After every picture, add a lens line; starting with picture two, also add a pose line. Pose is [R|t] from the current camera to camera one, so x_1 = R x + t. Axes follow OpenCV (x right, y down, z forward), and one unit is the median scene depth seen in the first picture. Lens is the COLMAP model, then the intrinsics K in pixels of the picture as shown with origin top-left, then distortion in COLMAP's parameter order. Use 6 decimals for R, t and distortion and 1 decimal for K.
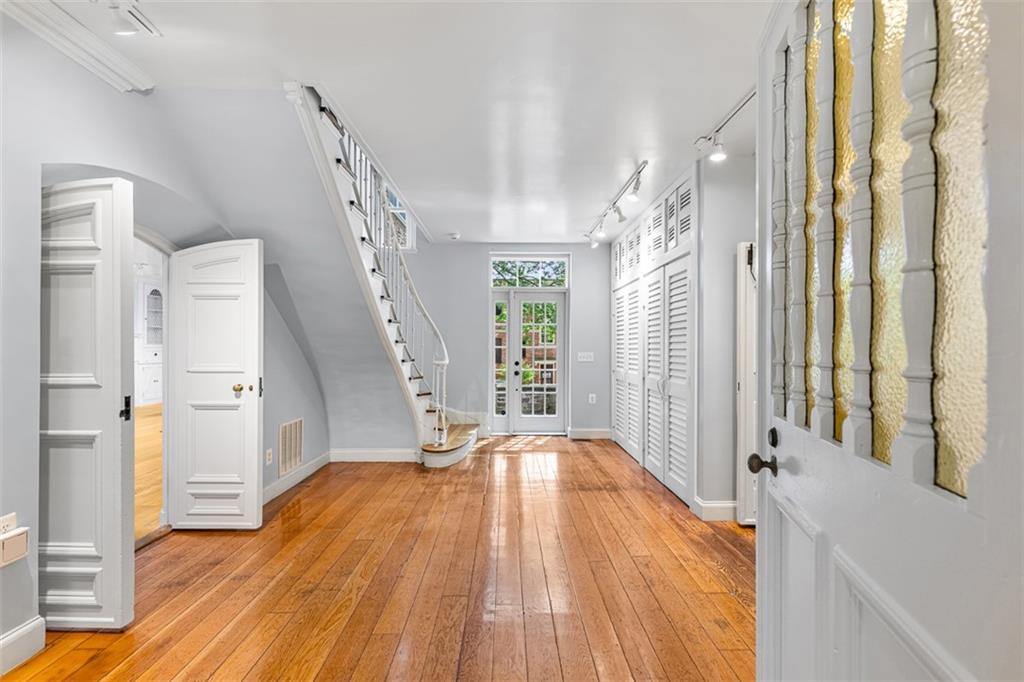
lens RADIAL K [[467.0, 0, 516.7], [0, 467.0, 350.1], [0, 0, 1]] dist [0.009534, -0.000735]
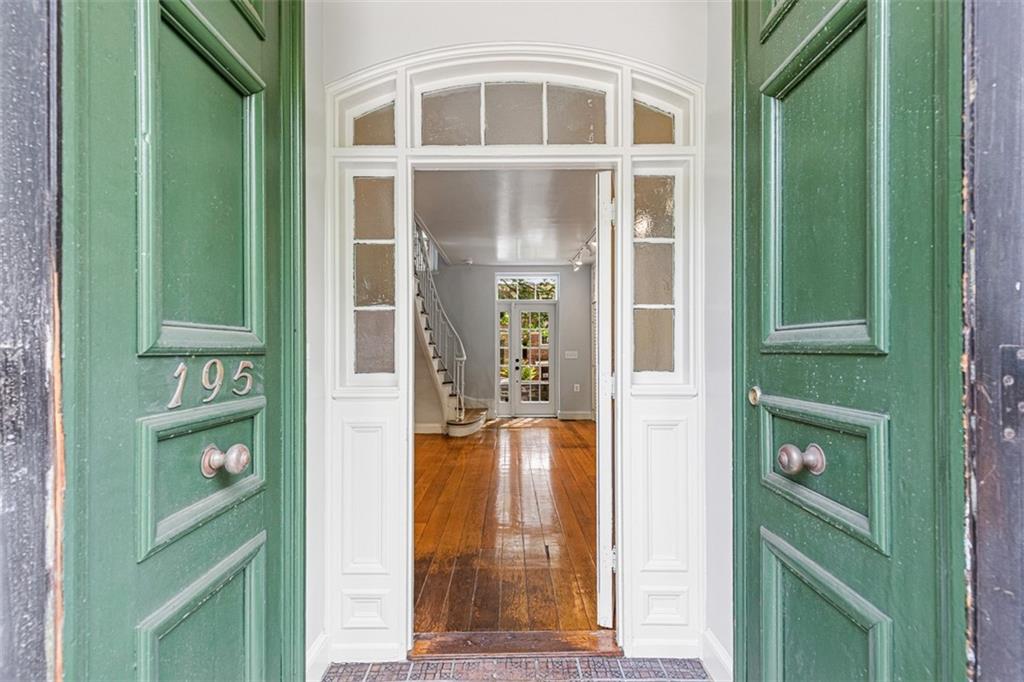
lens RADIAL K [[467.0, 0, 516.7], [0, 467.0, 350.1], [0, 0, 1]] dist [0.009534, -0.000735]
pose [[0.999978, -0.004796, -0.004649, 0.006120], [0.004784, 0.999985, -0.002561, 0.005347], [0.004661, 0.002538, 0.999986, -0.337022]]
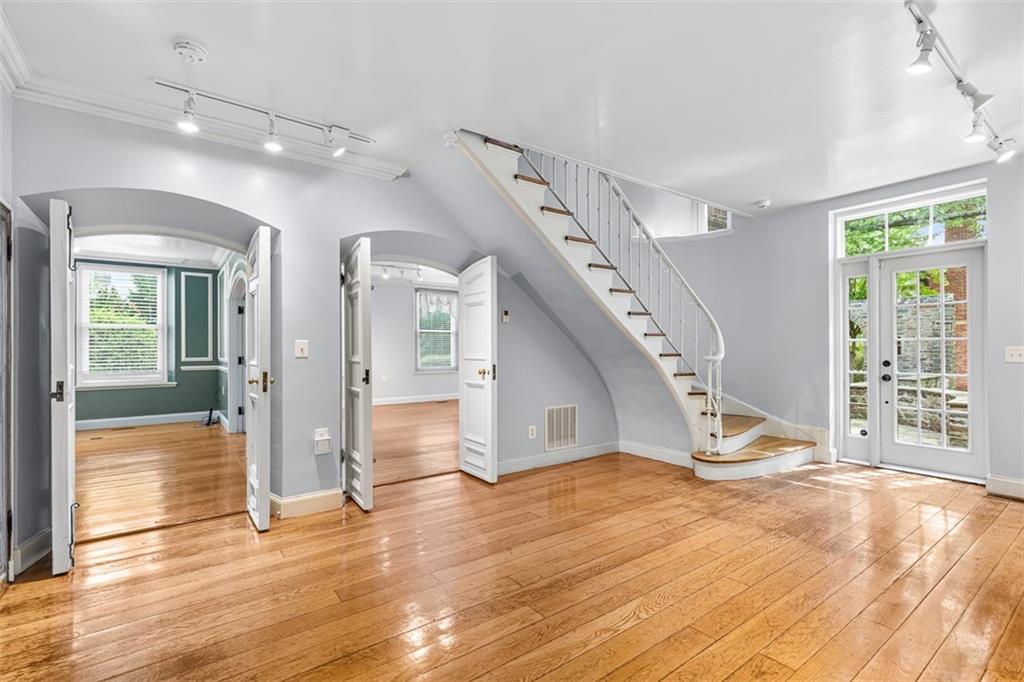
lens RADIAL K [[467.5, 0, 508.5], [0, 467.5, 353.8], [0, 0, 1]] dist [0.008717, -0.000431]
pose [[0.568774, 0.003808, -0.822485, 0.325285], [-0.000749, 0.999991, 0.004112, 0.014971], [0.822494, -0.001722, 0.568771, 0.197443]]
